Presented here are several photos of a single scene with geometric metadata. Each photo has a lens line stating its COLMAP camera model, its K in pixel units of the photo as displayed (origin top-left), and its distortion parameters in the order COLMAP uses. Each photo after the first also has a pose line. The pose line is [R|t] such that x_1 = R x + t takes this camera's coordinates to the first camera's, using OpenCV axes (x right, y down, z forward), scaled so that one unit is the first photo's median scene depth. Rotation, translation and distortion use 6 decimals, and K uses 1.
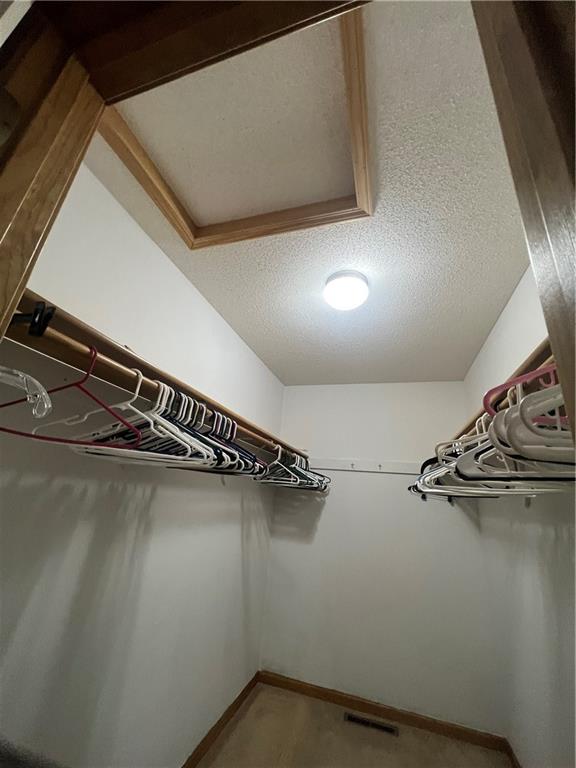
lens RADIAL K [[307.2, 0, 289.3], [0, 307.2, 383.1], [0, 0, 1]] dist [-0.001759, 0.000153]
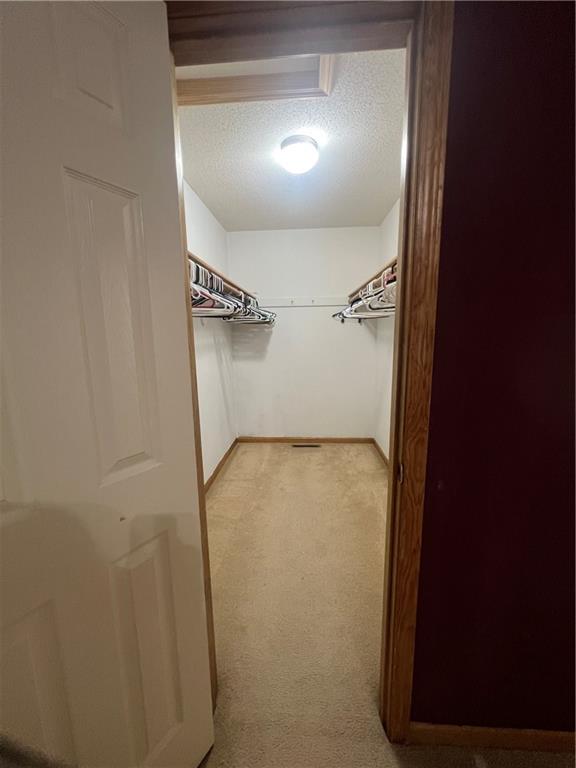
lens RADIAL K [[307.0, 0, 288.1], [0, 307.0, 383.7], [0, 0, 1]] dist [-0.002867, -0.000055]
pose [[0.966251, -0.136555, 0.218430, -0.167140], [0.008203, 0.863815, 0.503743, -0.101026], [-0.257472, -0.484950, 0.835782, -0.277312]]
